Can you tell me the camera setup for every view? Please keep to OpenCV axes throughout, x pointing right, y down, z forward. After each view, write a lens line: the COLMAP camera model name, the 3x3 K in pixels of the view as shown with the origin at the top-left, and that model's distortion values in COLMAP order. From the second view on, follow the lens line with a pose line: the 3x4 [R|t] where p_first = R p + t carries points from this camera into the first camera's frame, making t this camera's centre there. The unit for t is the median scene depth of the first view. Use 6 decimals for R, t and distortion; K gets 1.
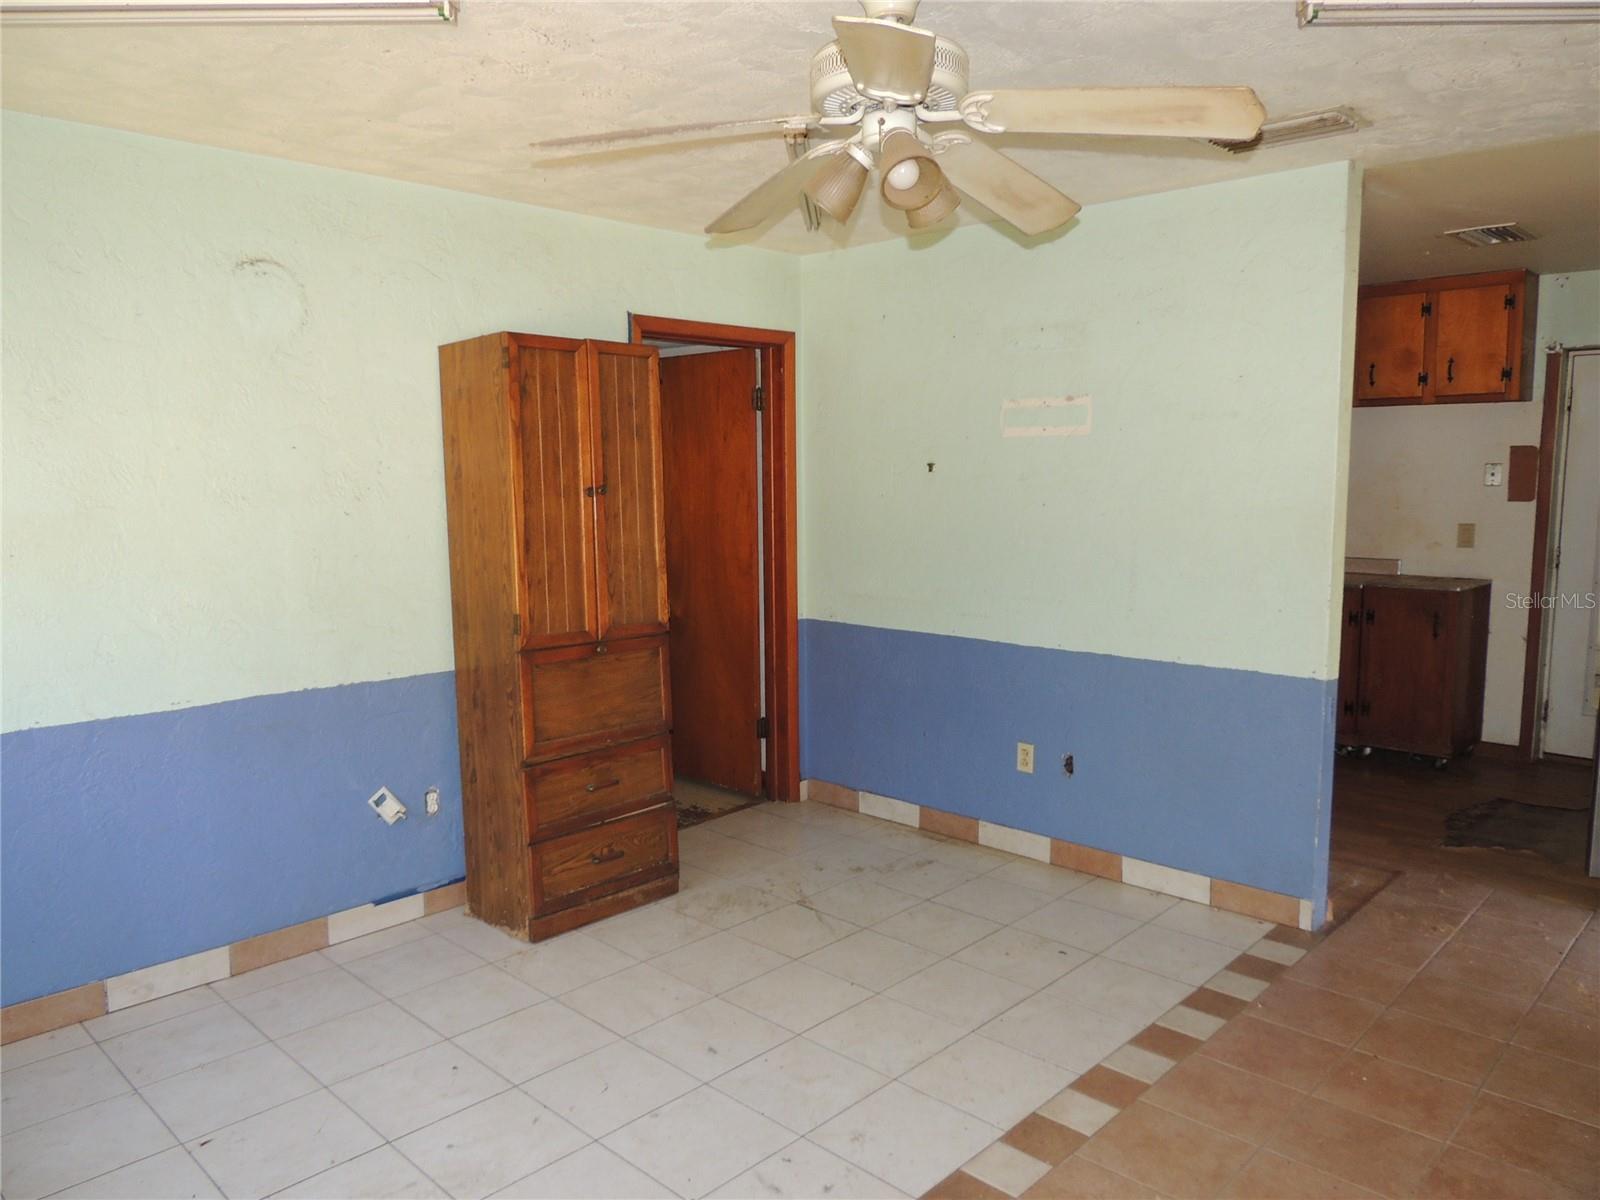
lens RADIAL K [[1144.3, 0, 802.4], [0, 1144.3, 599.8], [0, 0, 1]] dist [-0.012836, -0.000496]
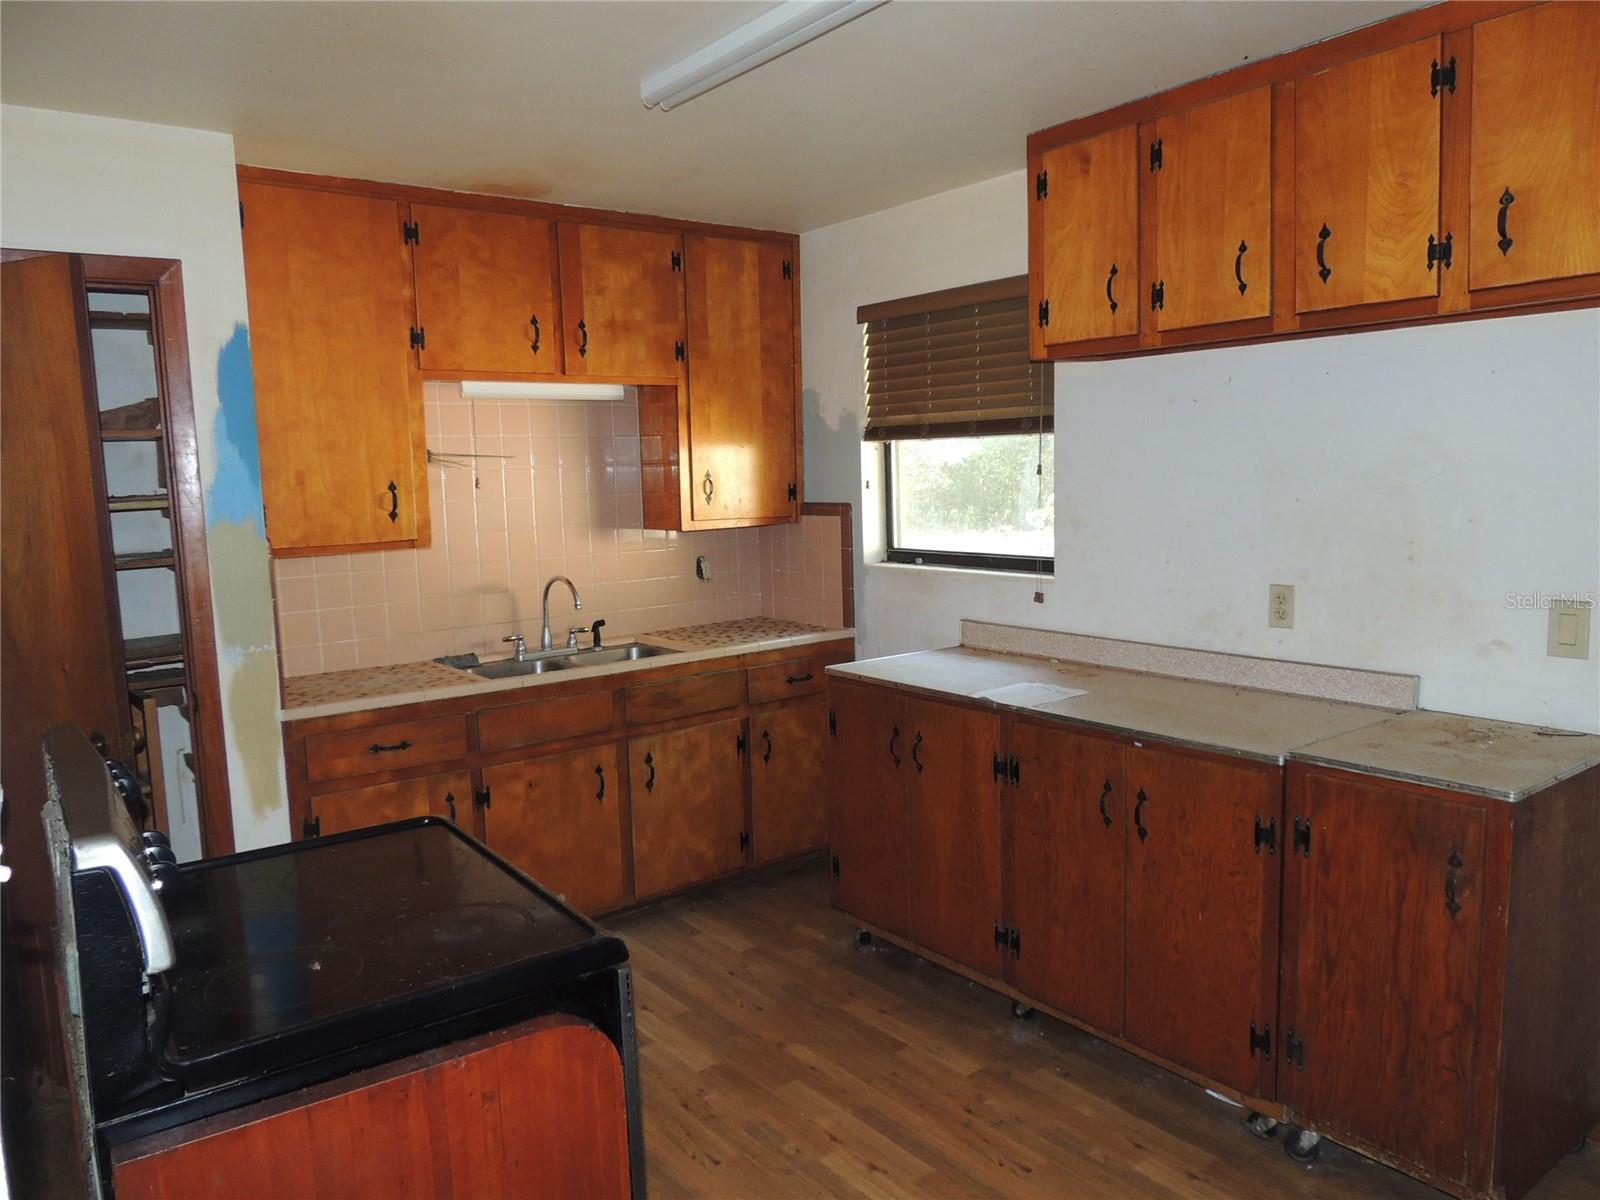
lens RADIAL K [[1144.3, 0, 802.9], [0, 1144.3, 600.8], [0, 0, 1]] dist [-0.012836, -0.000496]
pose [[0.989100, -0.000863, -0.147243, 0.380893], [0.001106, 0.999998, 0.001569, -0.070524], [0.147241, -0.001715, 0.989099, 0.566478]]
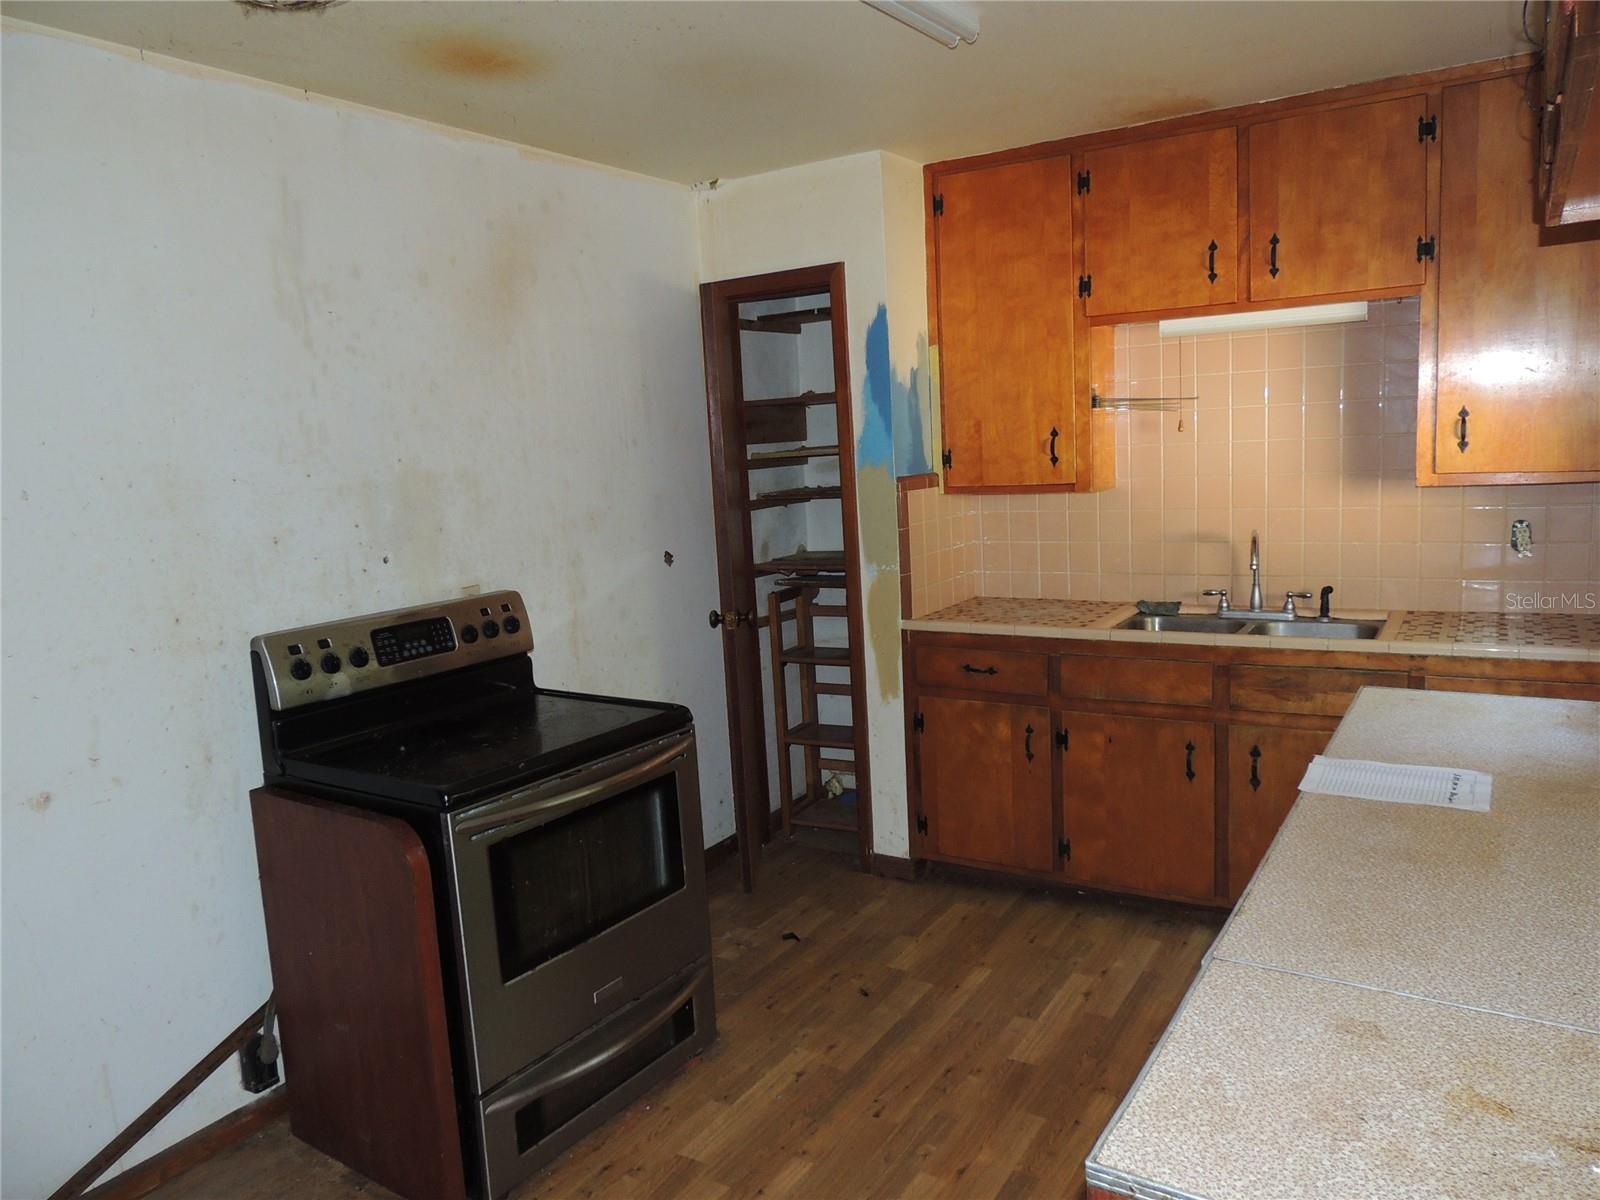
lens RADIAL K [[1144.3, 0, 808.8], [0, 1144.3, 604.6], [0, 0, 1]] dist [-0.012836, -0.000496]
pose [[0.209101, 0.141594, -0.967589, 0.866004], [-0.064408, 0.989307, 0.130853, -0.133795], [0.975771, 0.034959, 0.215985, 1.042194]]
